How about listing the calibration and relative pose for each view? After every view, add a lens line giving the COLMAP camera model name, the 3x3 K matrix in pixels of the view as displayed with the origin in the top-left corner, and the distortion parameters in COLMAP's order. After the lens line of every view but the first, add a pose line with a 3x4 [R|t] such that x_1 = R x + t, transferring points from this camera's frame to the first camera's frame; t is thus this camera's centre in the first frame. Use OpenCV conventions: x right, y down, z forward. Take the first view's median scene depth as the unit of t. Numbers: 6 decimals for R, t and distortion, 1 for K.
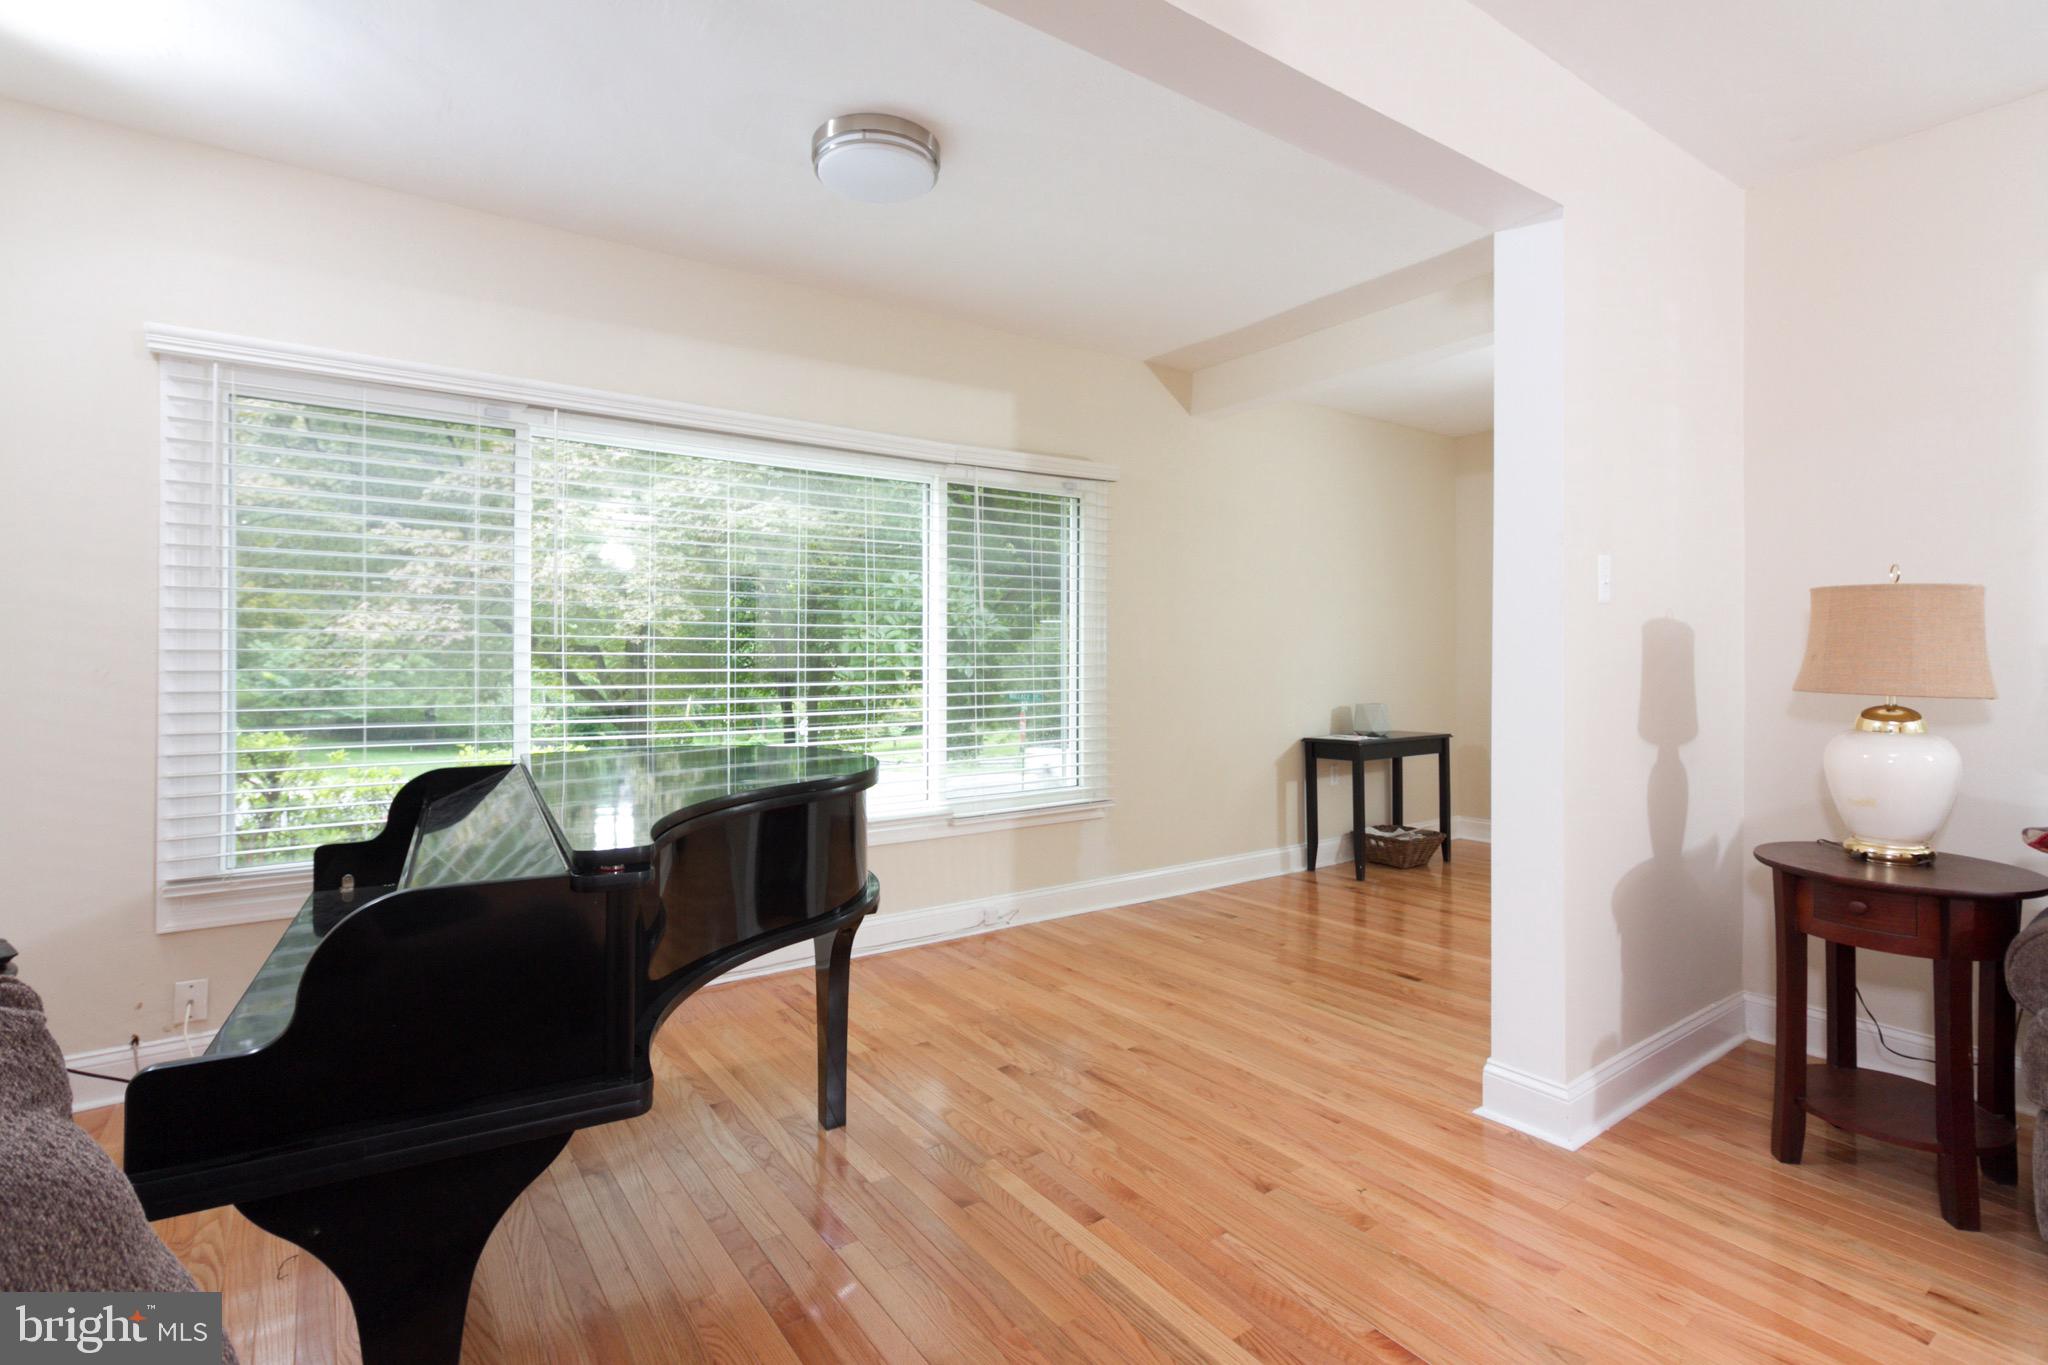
lens RADIAL K [[952.6, 0, 1012.9], [0, 952.6, 668.5], [0, 0, 1]] dist [0.003496, 0.000010]
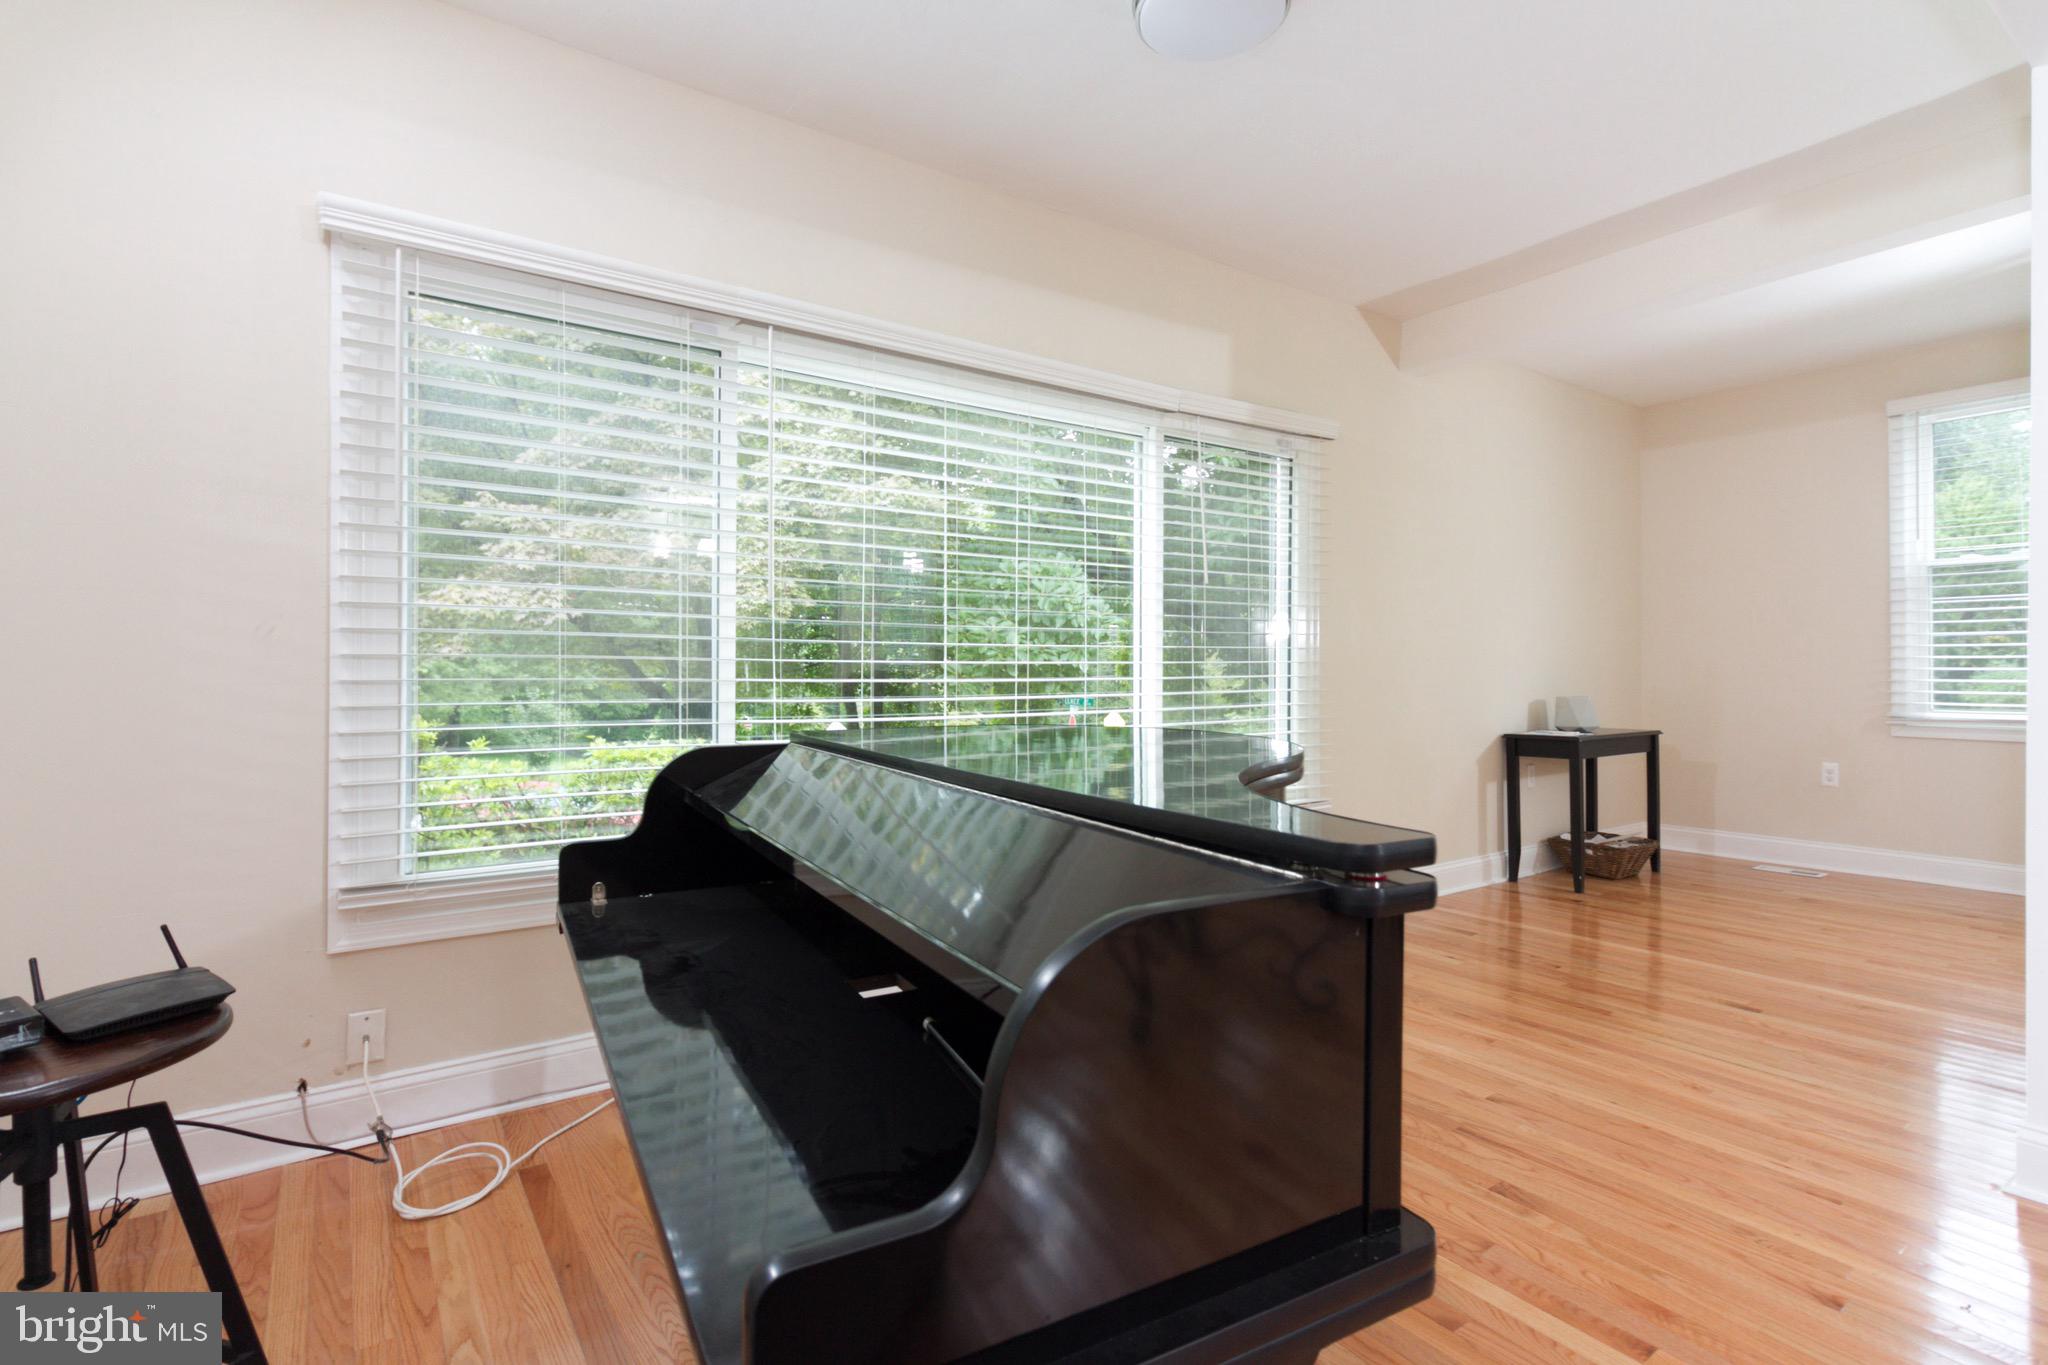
lens RADIAL K [[952.6, 0, 1015.4], [0, 952.6, 681.4], [0, 0, 1]] dist [0.003496, 0.000010]
pose [[0.999981, 0.003290, -0.005173, -0.281615], [-0.003266, 0.999984, 0.004701, 0.037675], [0.005189, -0.004684, 0.999976, 0.178469]]
